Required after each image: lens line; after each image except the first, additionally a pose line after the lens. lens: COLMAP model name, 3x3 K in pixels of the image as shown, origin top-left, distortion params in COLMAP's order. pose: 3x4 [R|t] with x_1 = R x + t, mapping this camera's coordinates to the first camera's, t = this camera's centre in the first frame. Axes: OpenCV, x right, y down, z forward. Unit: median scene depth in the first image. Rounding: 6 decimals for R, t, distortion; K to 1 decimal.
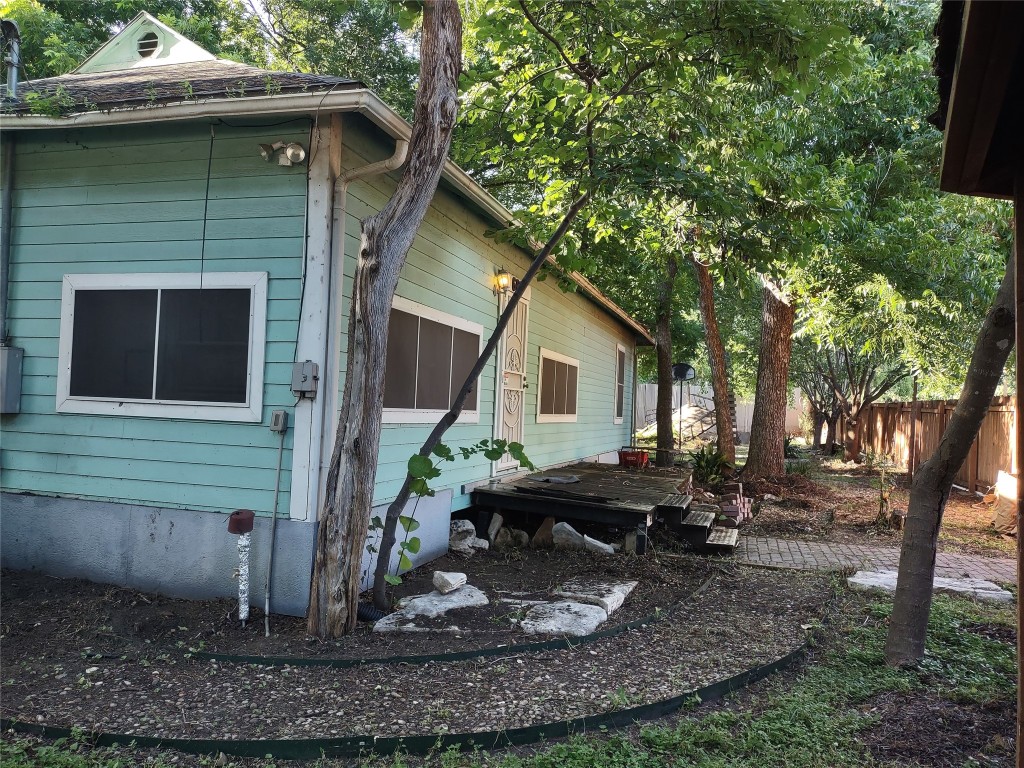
lens RADIAL K [[738.6, 0, 511.6], [0, 738.6, 390.5], [0, 0, 1]] dist [0.078145, -0.104488]
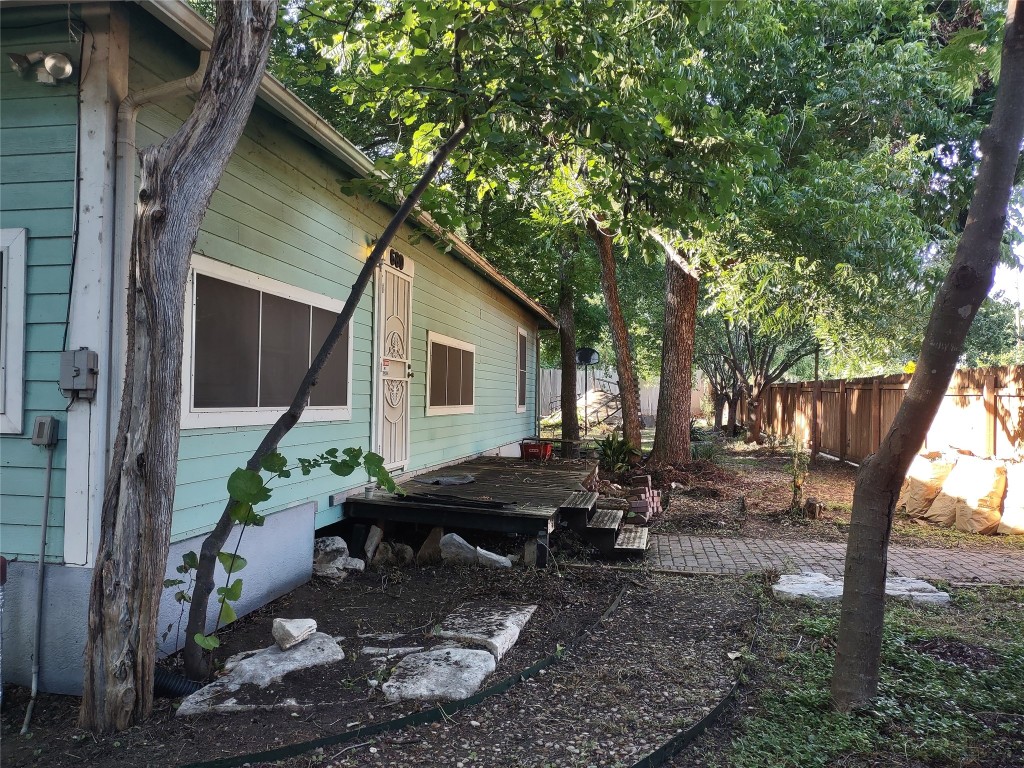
lens RADIAL K [[738.6, 0, 511.6], [0, 738.6, 390.5], [0, 0, 1]] dist [0.078145, -0.104488]
pose [[0.992099, -0.025788, 0.122782, 0.052219], [0.023705, 0.999550, 0.018395, -0.001834], [-0.123201, -0.015339, 0.992263, 0.204445]]
